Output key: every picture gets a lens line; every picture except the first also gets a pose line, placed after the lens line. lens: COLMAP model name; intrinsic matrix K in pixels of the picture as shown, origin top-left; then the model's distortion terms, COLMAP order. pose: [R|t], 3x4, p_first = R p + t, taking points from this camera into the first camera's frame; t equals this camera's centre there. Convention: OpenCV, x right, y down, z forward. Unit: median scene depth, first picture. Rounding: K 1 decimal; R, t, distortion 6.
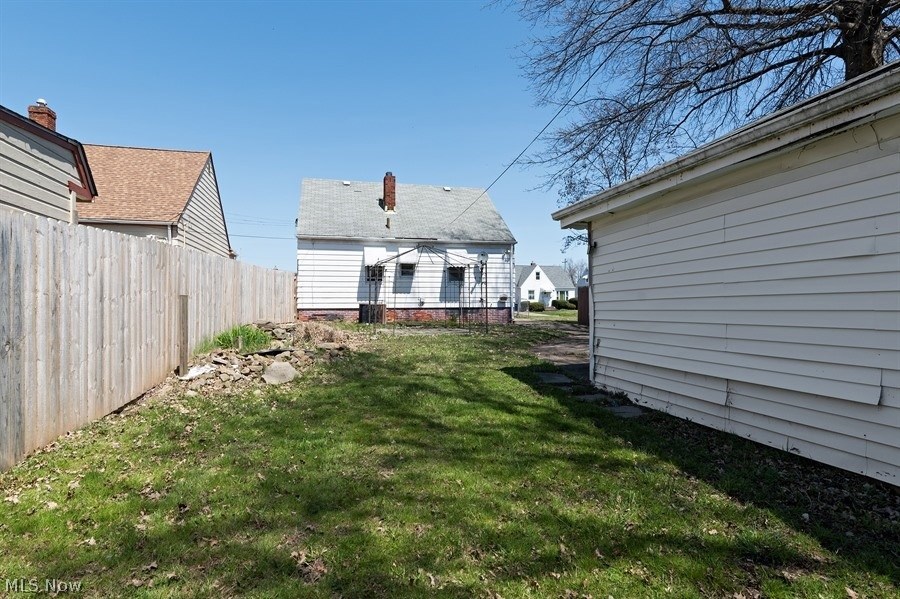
lens RADIAL K [[474.7, 0, 447.9], [0, 474.7, 308.0], [0, 0, 1]] dist [0.013952, 0.000443]
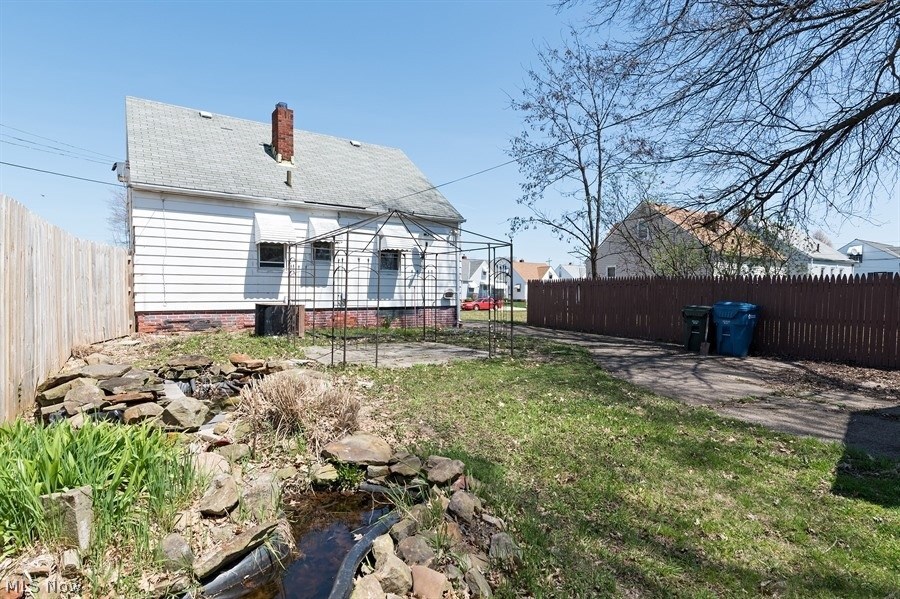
lens RADIAL K [[463.2, 0, 439.3], [0, 463.2, 313.9], [0, 0, 1]] dist [0.012329, 0.000041]
pose [[0.938506, -0.010266, 0.345110, -0.156512], [-0.002815, 0.999297, 0.037381, -0.017199], [-0.345252, -0.036054, 0.937817, 0.324579]]
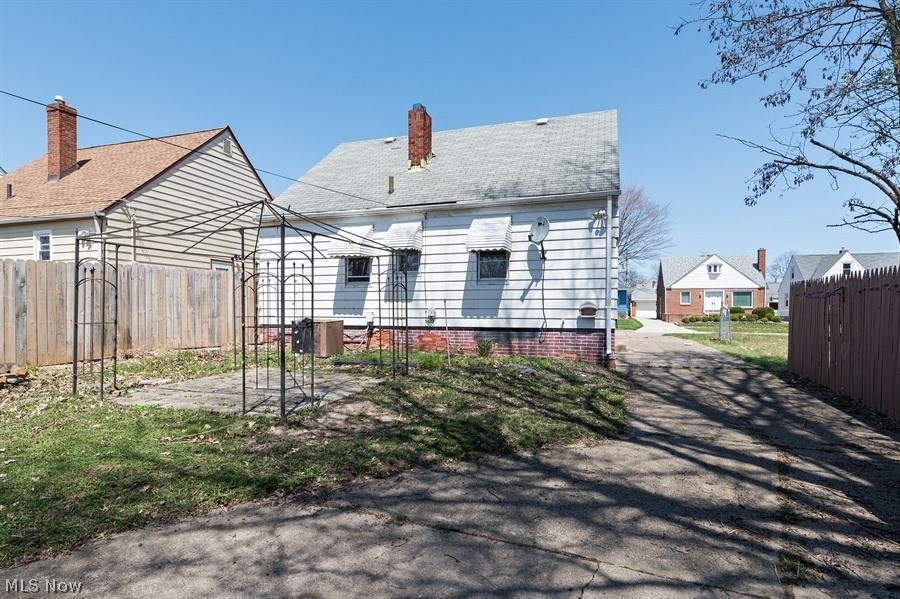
lens RADIAL K [[474.7, 0, 447.9], [0, 474.7, 308.0], [0, 0, 1]] dist [0.013952, 0.000443]
pose [[0.854175, 0.004541, -0.519965, 0.255161], [-0.006579, 0.999976, -0.002074, -0.021762], [0.519943, 0.005193, 0.854185, 0.526079]]
